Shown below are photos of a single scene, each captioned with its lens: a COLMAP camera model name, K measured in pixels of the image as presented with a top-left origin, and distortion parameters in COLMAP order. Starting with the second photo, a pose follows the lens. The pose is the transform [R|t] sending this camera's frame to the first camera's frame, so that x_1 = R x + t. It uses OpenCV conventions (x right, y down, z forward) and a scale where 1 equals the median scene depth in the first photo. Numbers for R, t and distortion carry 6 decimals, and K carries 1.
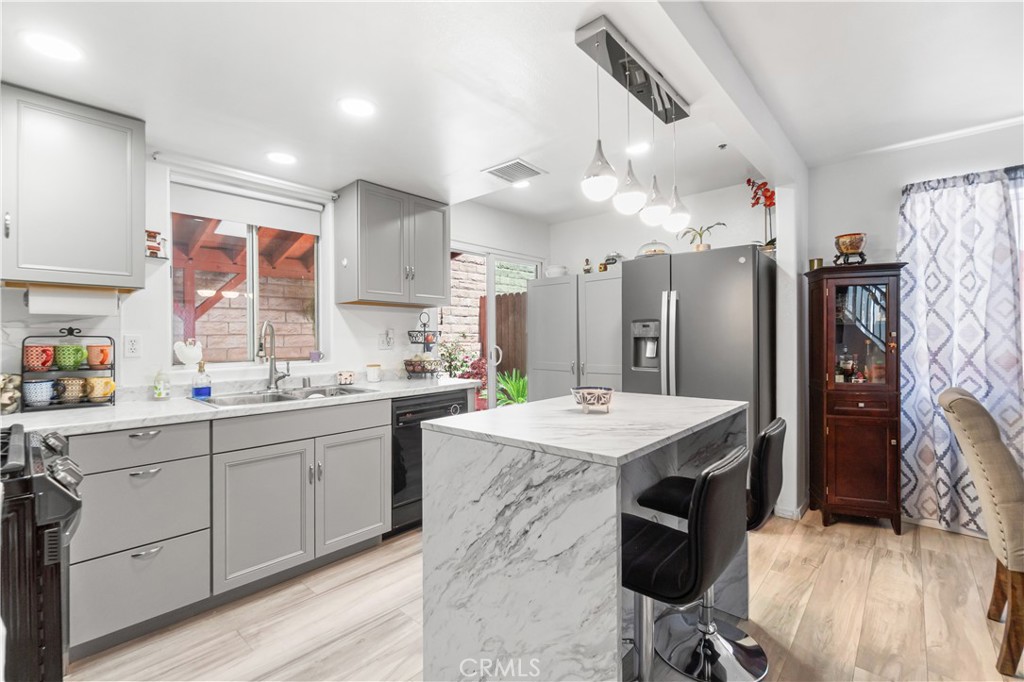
lens RADIAL K [[447.9, 0, 501.7], [0, 447.9, 337.9], [0, 0, 1]] dist [0.000537, 0.001829]
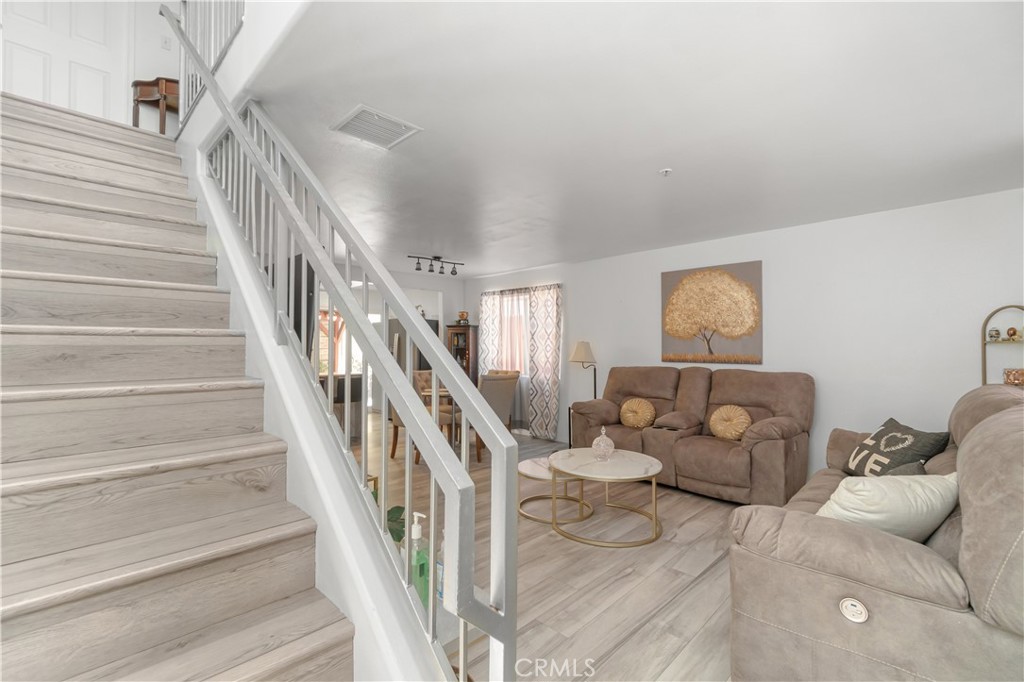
lens RADIAL K [[447.9, 0, 505.9], [0, 447.9, 339.6], [0, 0, 1]] dist [0.000537, 0.001829]
pose [[0.999066, 0.002604, -0.043142, 1.228991], [-0.003340, 0.999850, -0.016995, -0.037362], [0.043092, 0.017123, 0.998924, -1.614146]]
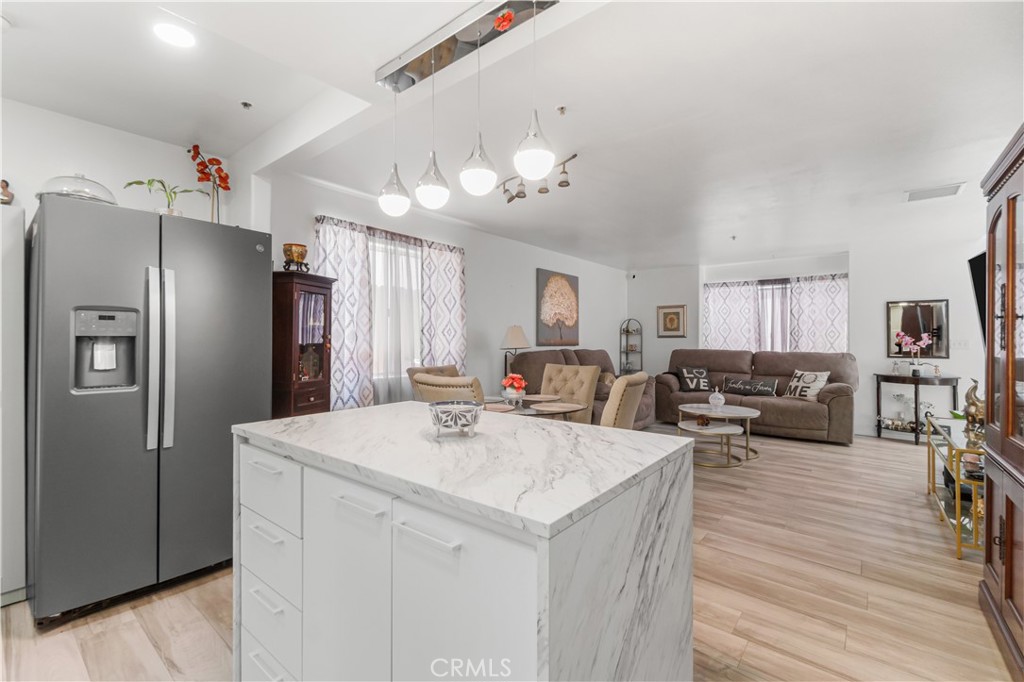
lens RADIAL K [[447.9, 0, 496.6], [0, 447.9, 332.7], [0, 0, 1]] dist [0.000537, 0.001829]
pose [[-0.035012, 0.021260, 0.999161, -0.356255], [-0.005070, 0.999757, -0.021451, 0.004545], [-0.999374, -0.005816, -0.034896, 0.601259]]
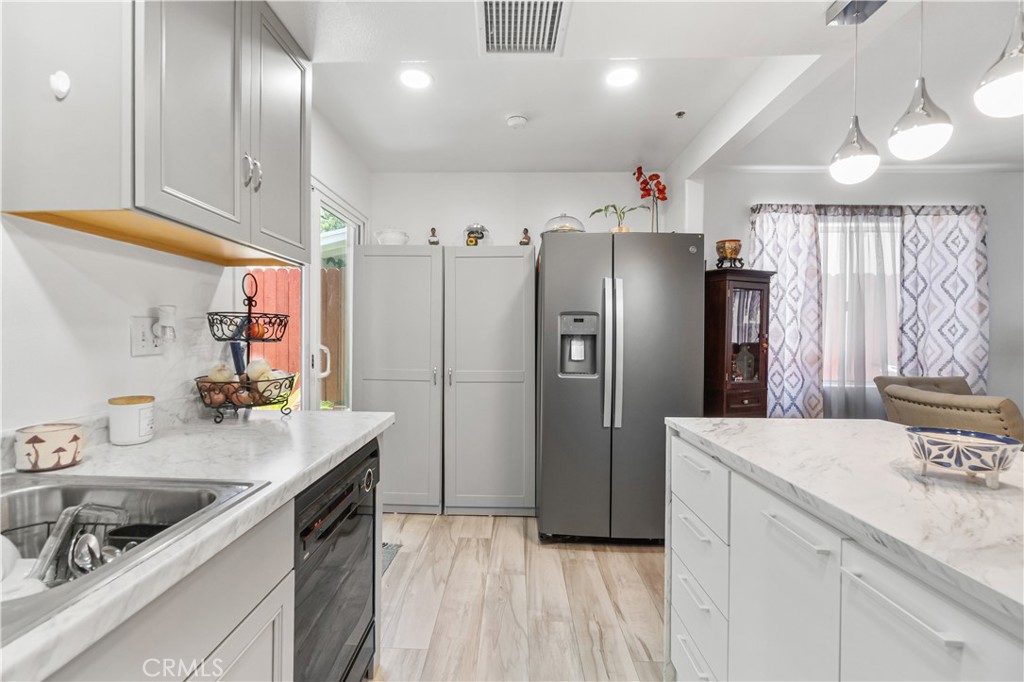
lens RADIAL K [[447.9, 0, 502.0], [0, 447.9, 339.9], [0, 0, 1]] dist [0.000537, 0.001829]
pose [[0.757789, 0.007665, 0.652454, -0.344735], [-0.016446, 0.999838, 0.007356, 0.004582], [-0.652292, -0.016305, 0.757792, 0.597832]]
